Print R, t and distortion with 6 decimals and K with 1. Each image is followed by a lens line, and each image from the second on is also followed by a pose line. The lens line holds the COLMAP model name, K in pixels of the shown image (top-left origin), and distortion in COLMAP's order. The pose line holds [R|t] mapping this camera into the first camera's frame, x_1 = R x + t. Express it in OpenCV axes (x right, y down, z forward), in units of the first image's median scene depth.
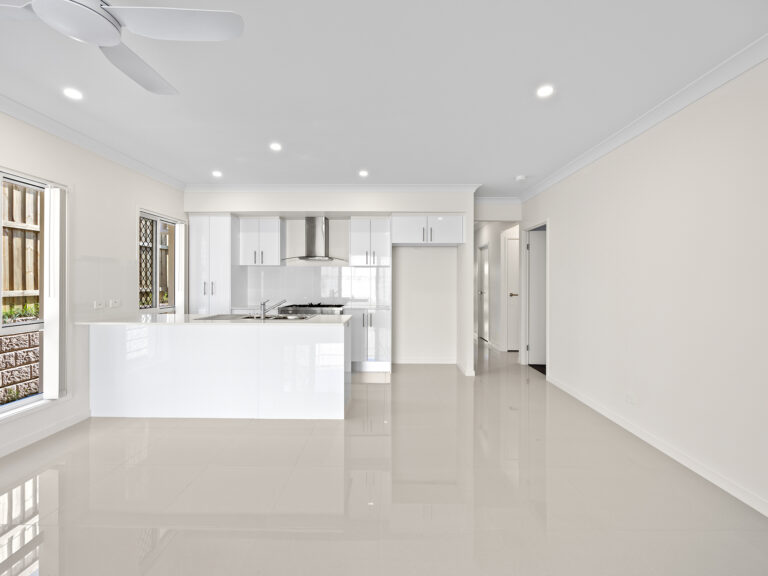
lens RADIAL K [[350.0, 0, 390.5], [0, 350.0, 280.6], [0, 0, 1]] dist [0.002031, -0.000382]
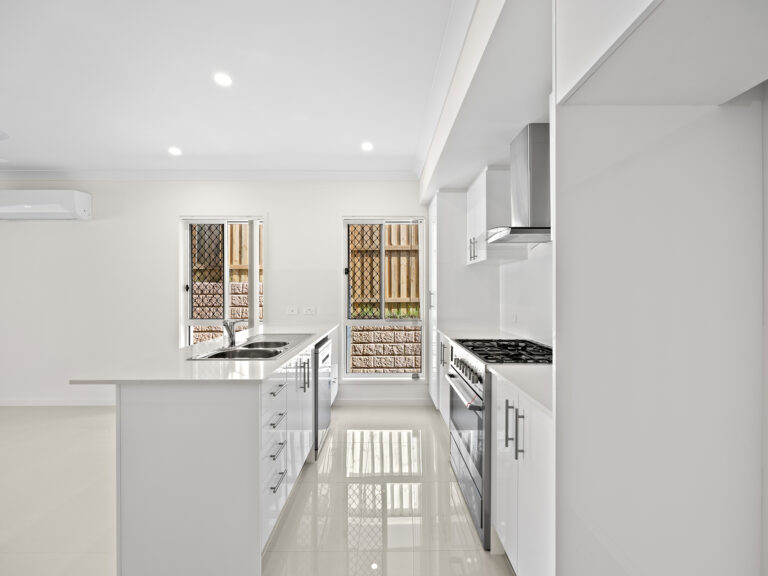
lens RADIAL K [[350.0, 0, 389.7], [0, 350.0, 288.4], [0, 0, 1]] dist [0.002031, -0.000382]
pose [[-0.002843, -0.006464, -0.999975, 0.233579], [0.004560, 0.999969, -0.006477, 0.002612], [0.999986, -0.004578, -0.002813, 0.986873]]
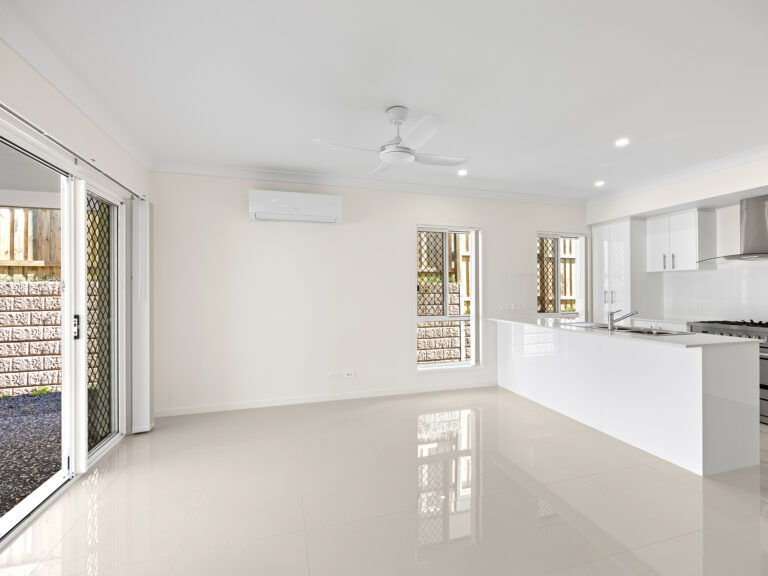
lens RADIAL K [[350.0, 0, 386.7], [0, 350.0, 294.6], [0, 0, 1]] dist [0.002031, -0.000382]
pose [[0.285813, 0.007607, -0.958255, 0.279599], [0.007325, 0.999922, 0.010122, 0.000517], [0.958257, -0.009913, 0.285735, 0.114341]]
